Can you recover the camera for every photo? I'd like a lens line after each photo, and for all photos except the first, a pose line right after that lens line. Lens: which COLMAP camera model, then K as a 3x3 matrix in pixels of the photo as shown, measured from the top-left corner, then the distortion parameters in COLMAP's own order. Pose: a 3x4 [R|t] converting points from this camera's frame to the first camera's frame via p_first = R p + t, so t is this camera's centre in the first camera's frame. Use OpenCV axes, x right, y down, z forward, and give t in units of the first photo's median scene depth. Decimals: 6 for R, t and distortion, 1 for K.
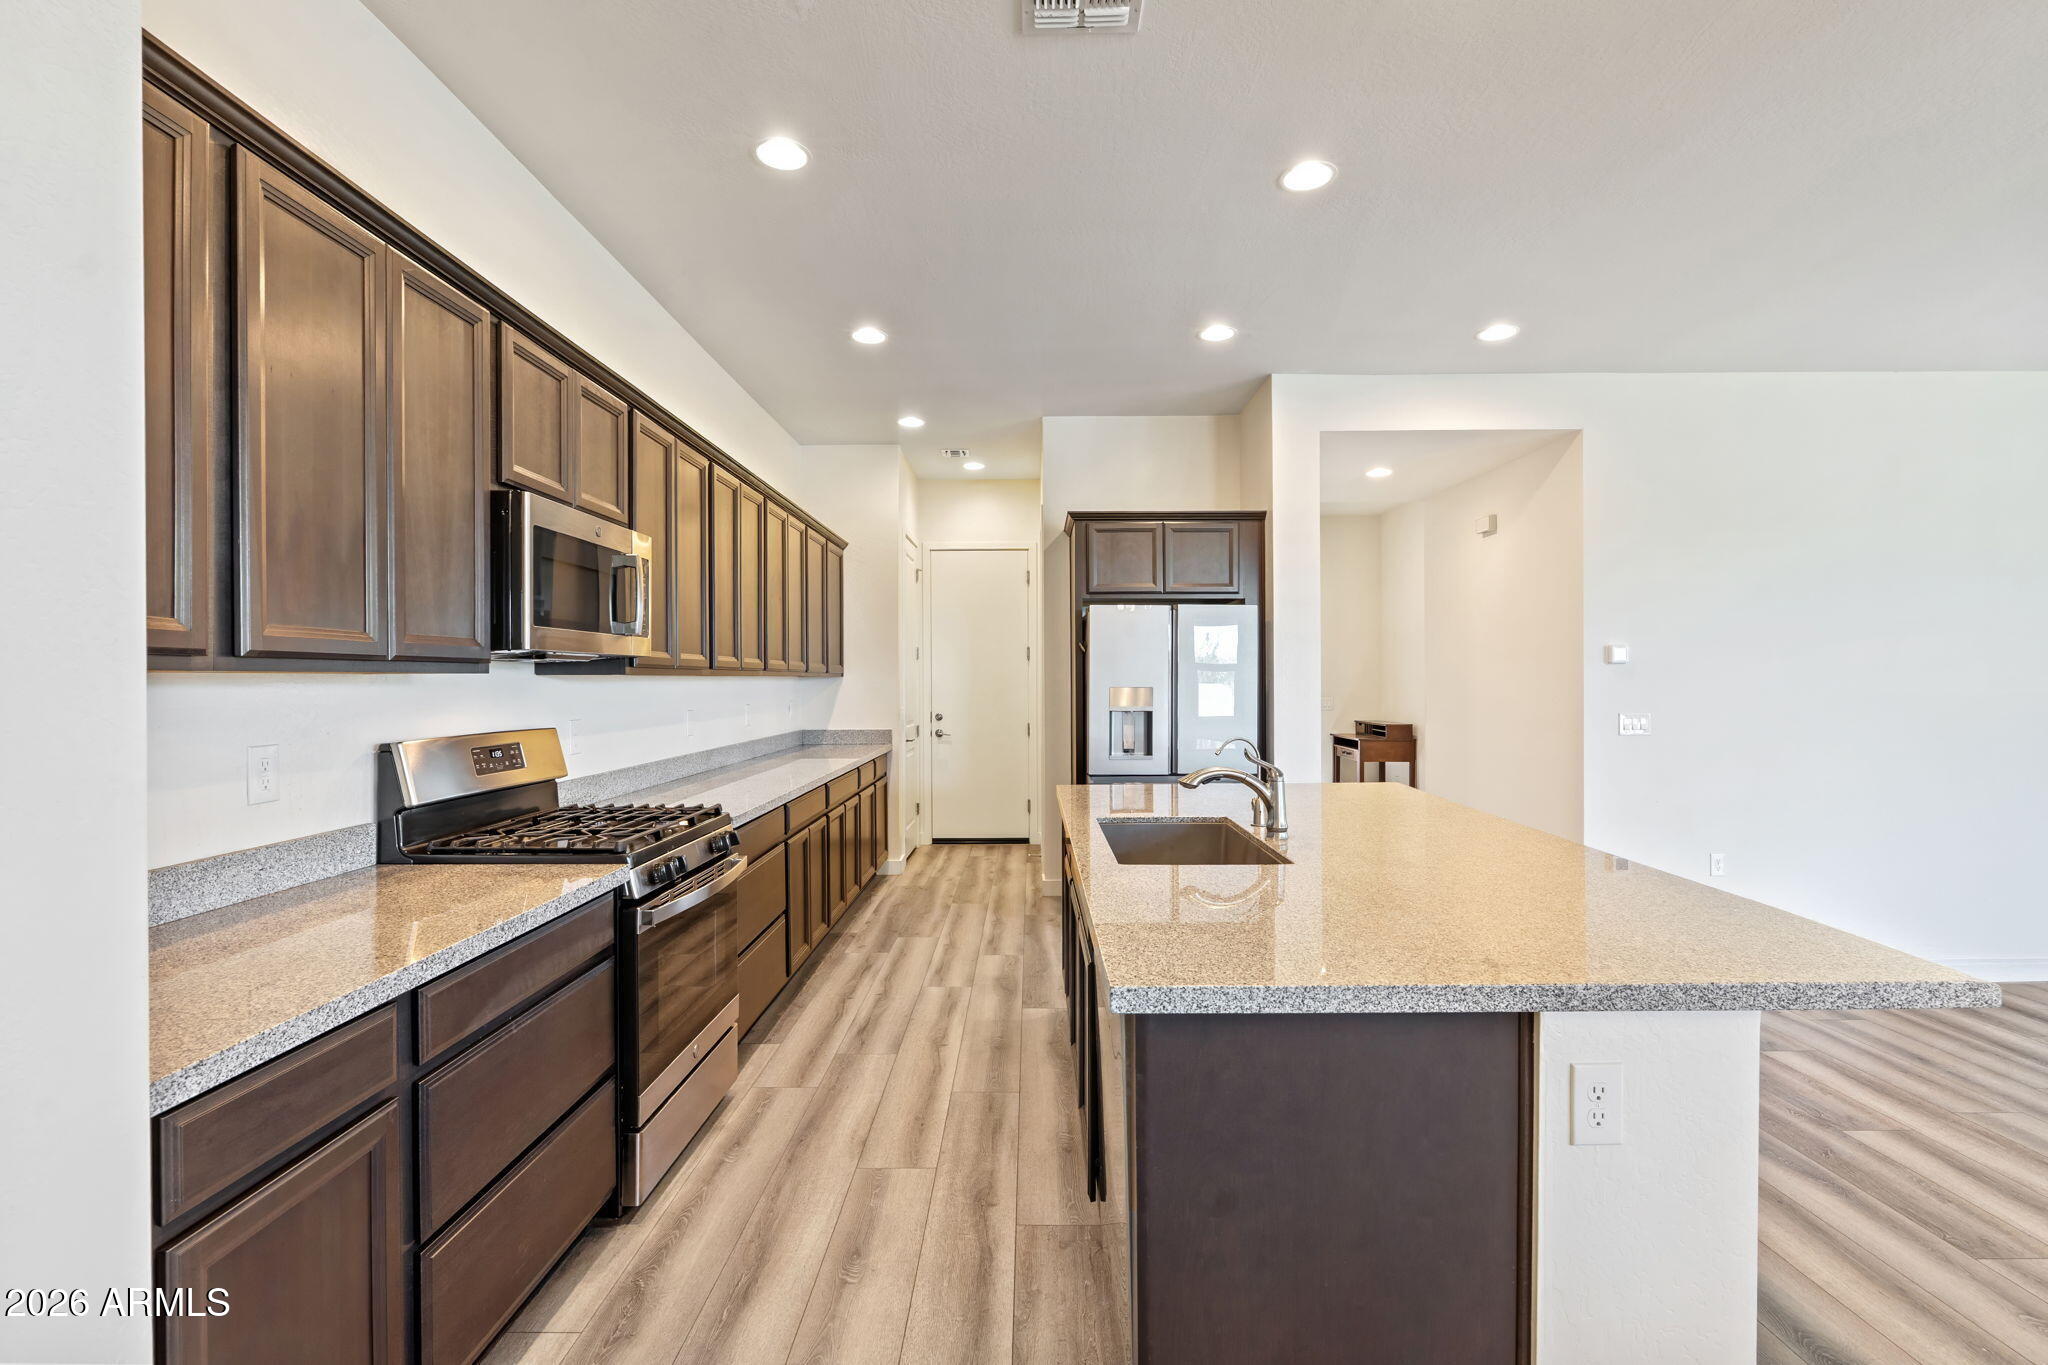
lens RADIAL K [[936.2, 0, 1024.0], [0, 936.2, 682.5], [0, 0, 1]] dist [0.000046, -0.000215]
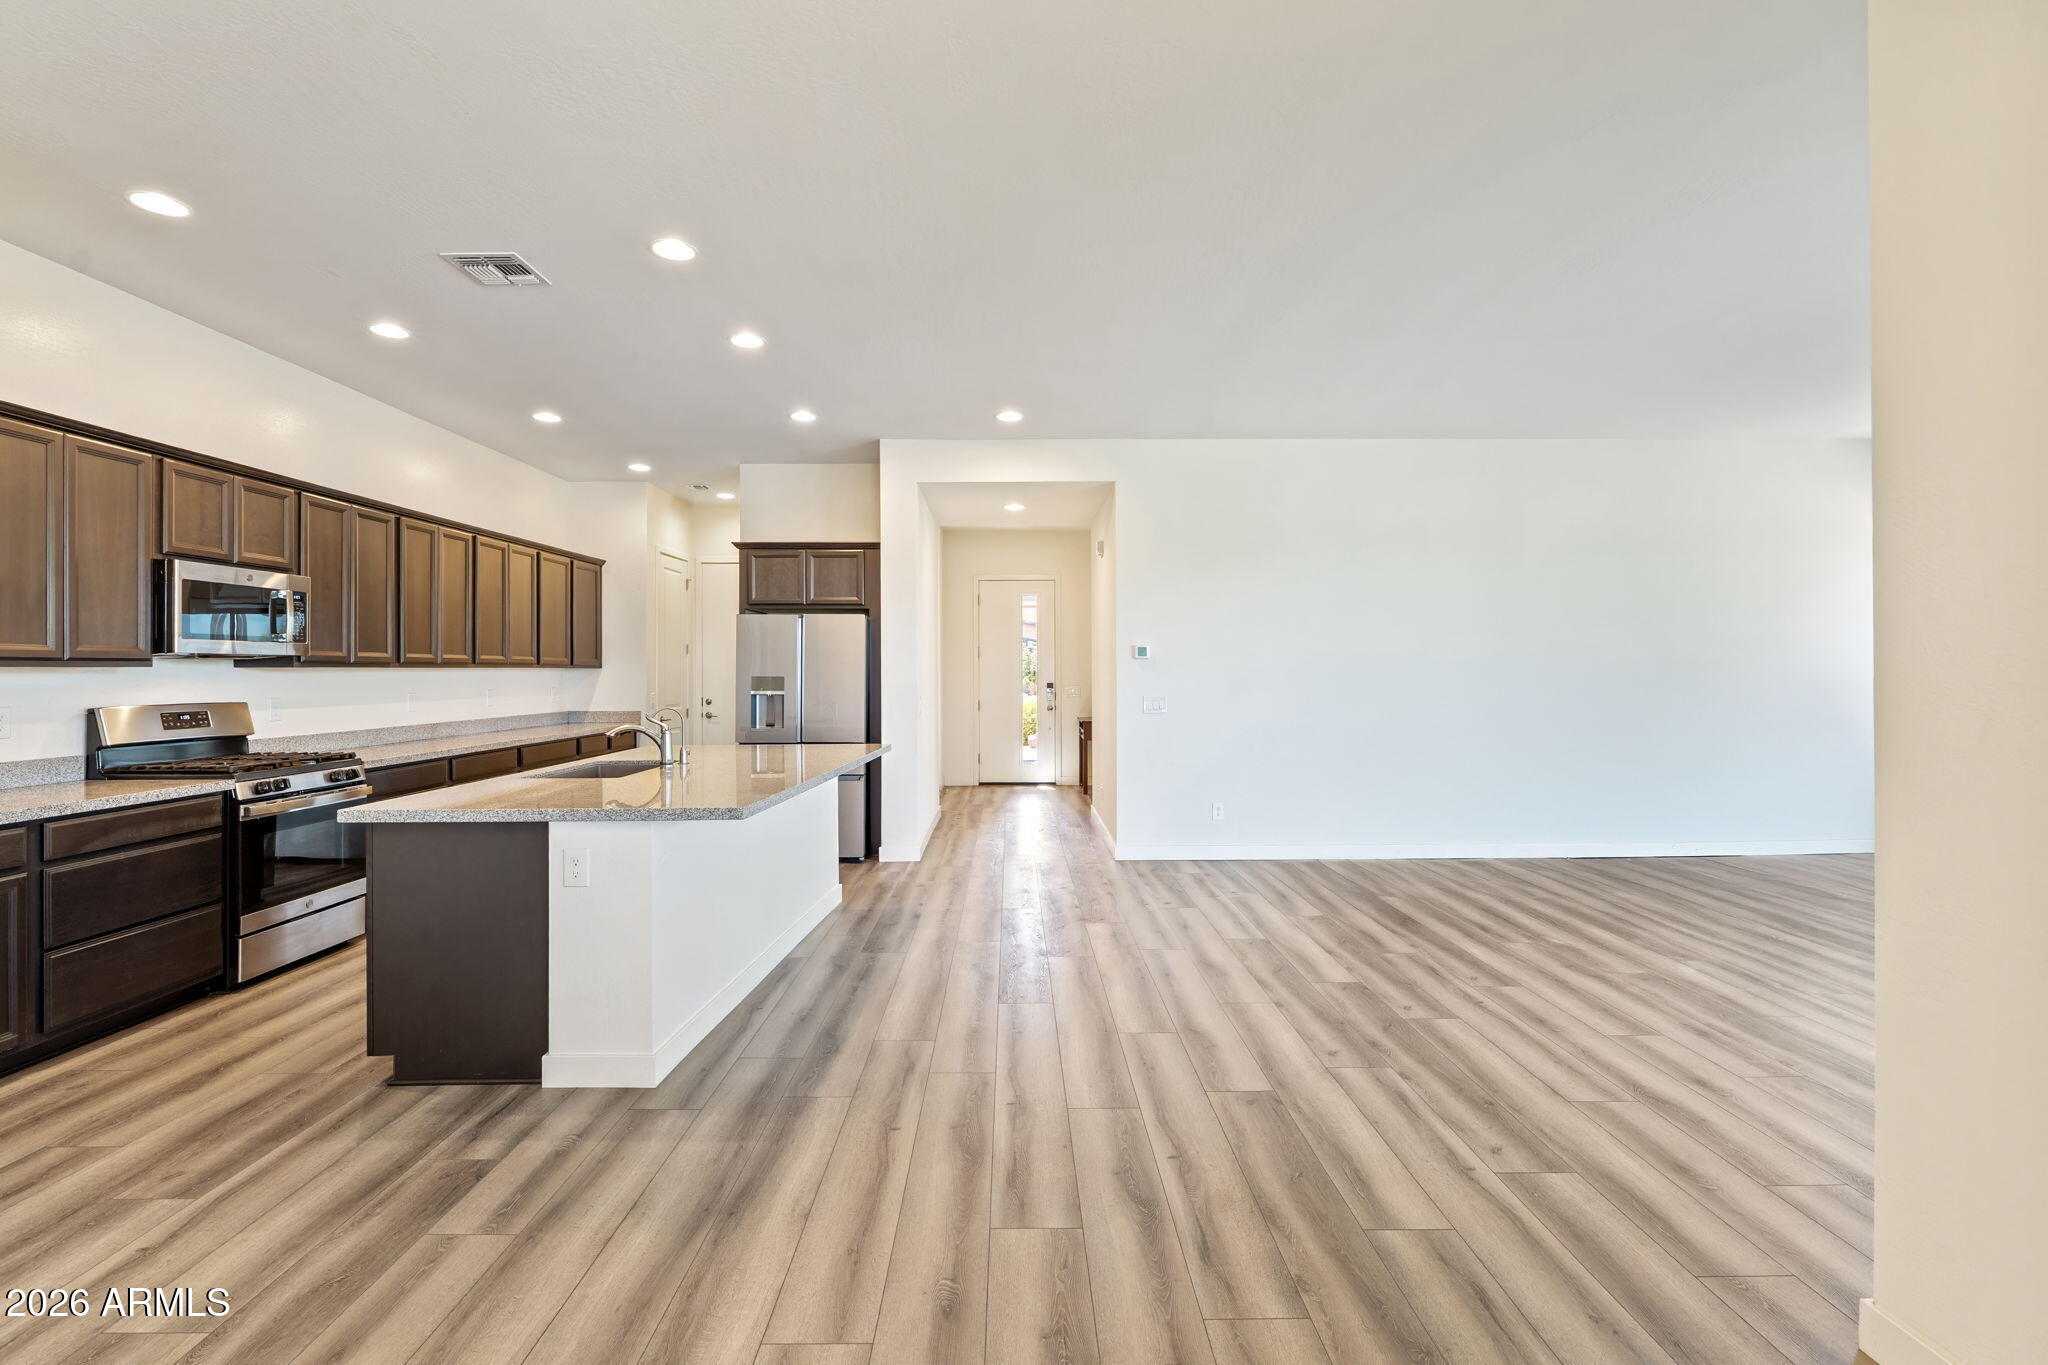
lens RADIAL K [[936.2, 0, 1024.0], [0, 936.2, 682.5], [0, 0, 1]] dist [0.000046, -0.000215]
pose [[0.999887, -0.000285, 0.015034, 0.873584], [0.000147, 0.999958, 0.009171, 0.002548], [-0.015036, -0.009168, 0.999845, -0.636542]]
